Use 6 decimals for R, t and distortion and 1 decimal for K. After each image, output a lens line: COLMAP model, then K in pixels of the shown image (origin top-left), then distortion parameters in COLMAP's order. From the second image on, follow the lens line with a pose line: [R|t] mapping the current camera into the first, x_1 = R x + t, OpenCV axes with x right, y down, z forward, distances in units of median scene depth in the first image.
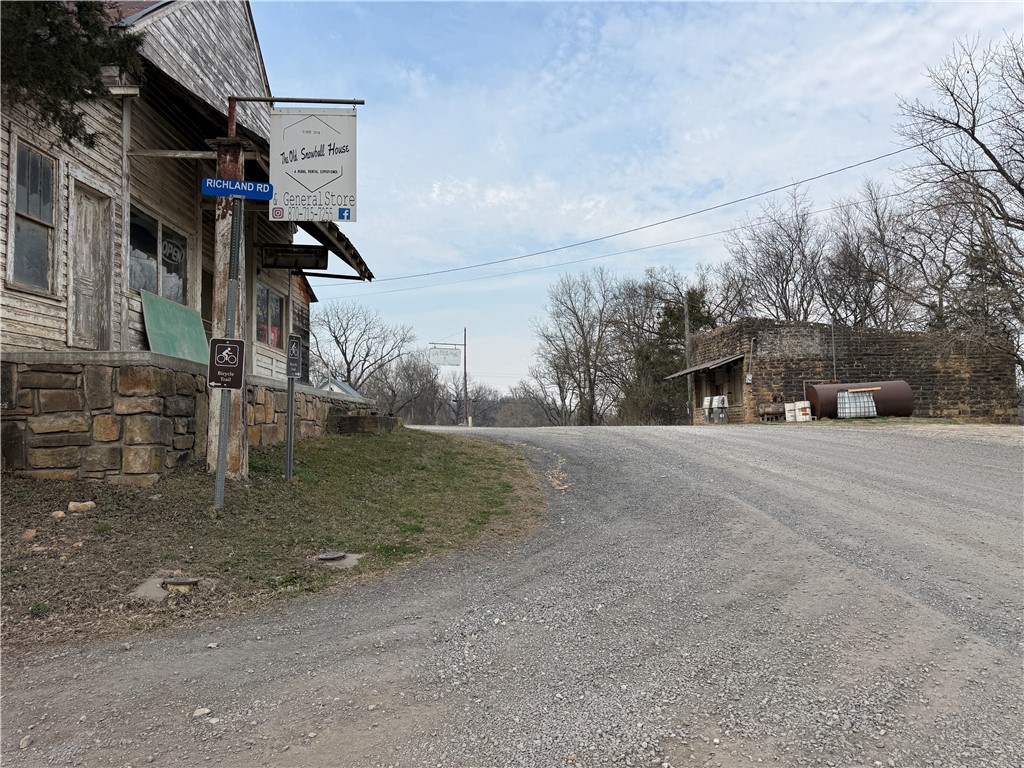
lens RADIAL K [[716.2, 0, 512.0], [0, 716.2, 384.0], [0, 0, 1]] dist [0.113527, -0.154954]
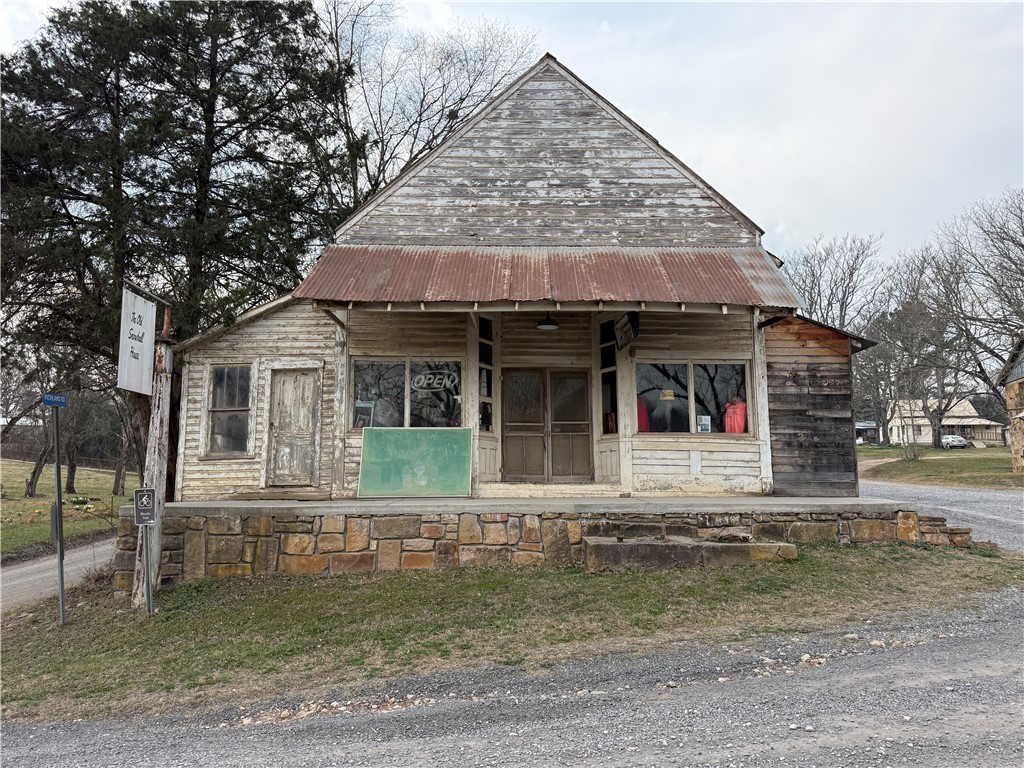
lens RADIAL K [[716.2, 0, 512.0], [0, 716.2, 384.0], [0, 0, 1]] dist [0.113527, -0.154954]
pose [[-0.004640, -0.125326, -0.992105, 0.776454], [0.068543, 0.989742, -0.125348, -0.038637], [0.997637, -0.068583, 0.003998, 1.395521]]
